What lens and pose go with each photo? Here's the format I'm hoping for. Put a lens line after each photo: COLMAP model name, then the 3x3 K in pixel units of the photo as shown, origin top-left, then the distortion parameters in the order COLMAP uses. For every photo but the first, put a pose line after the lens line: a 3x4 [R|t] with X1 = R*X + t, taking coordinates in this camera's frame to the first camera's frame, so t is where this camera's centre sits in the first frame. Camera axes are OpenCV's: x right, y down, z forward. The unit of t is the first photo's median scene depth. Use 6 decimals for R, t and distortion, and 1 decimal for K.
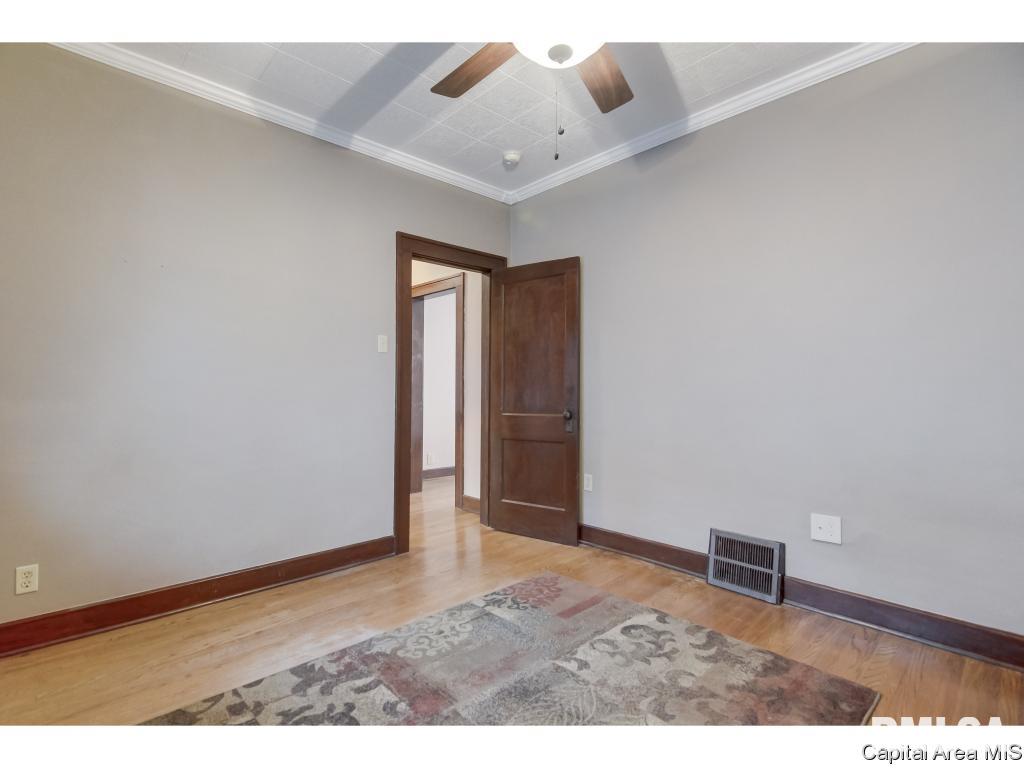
lens RADIAL K [[491.0, 0, 504.7], [0, 491.0, 382.6], [0, 0, 1]] dist [0.018322, -0.012051]
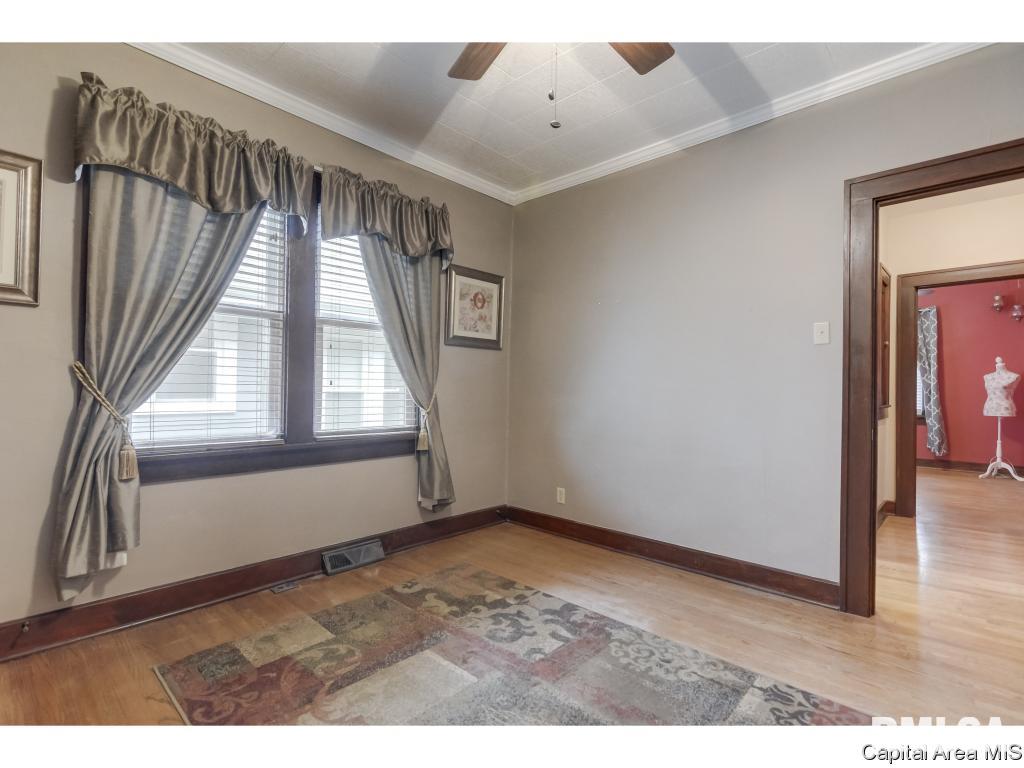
lens RADIAL K [[491.0, 0, 504.7], [0, 491.0, 382.6], [0, 0, 1]] dist [0.018322, -0.012051]
pose [[0.070323, -0.012689, -0.997444, 0.783626], [0.001495, 0.999919, -0.012615, 0.014951], [0.997523, -0.000604, 0.070337, 0.678287]]
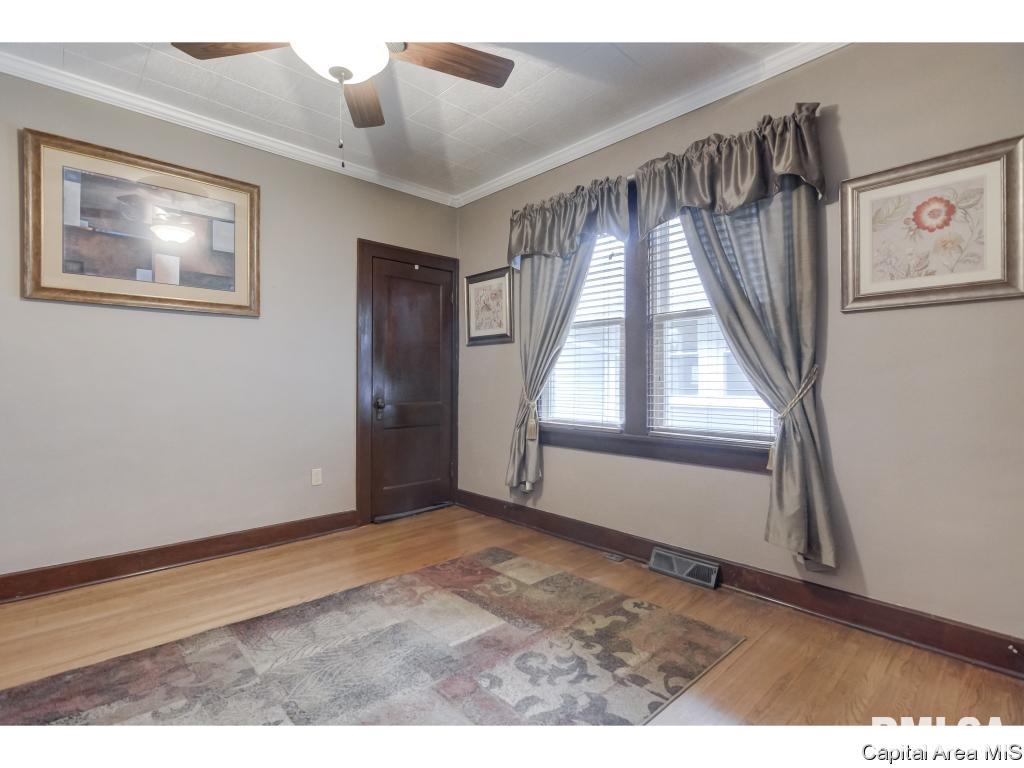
lens RADIAL K [[491.0, 0, 504.7], [0, 491.0, 382.6], [0, 0, 1]] dist [0.018322, -0.012051]
pose [[-0.999994, -0.000986, 0.003199, -0.204686], [-0.001024, 0.999925, -0.012183, 0.025350], [-0.003187, -0.012186, -0.999921, 1.664088]]
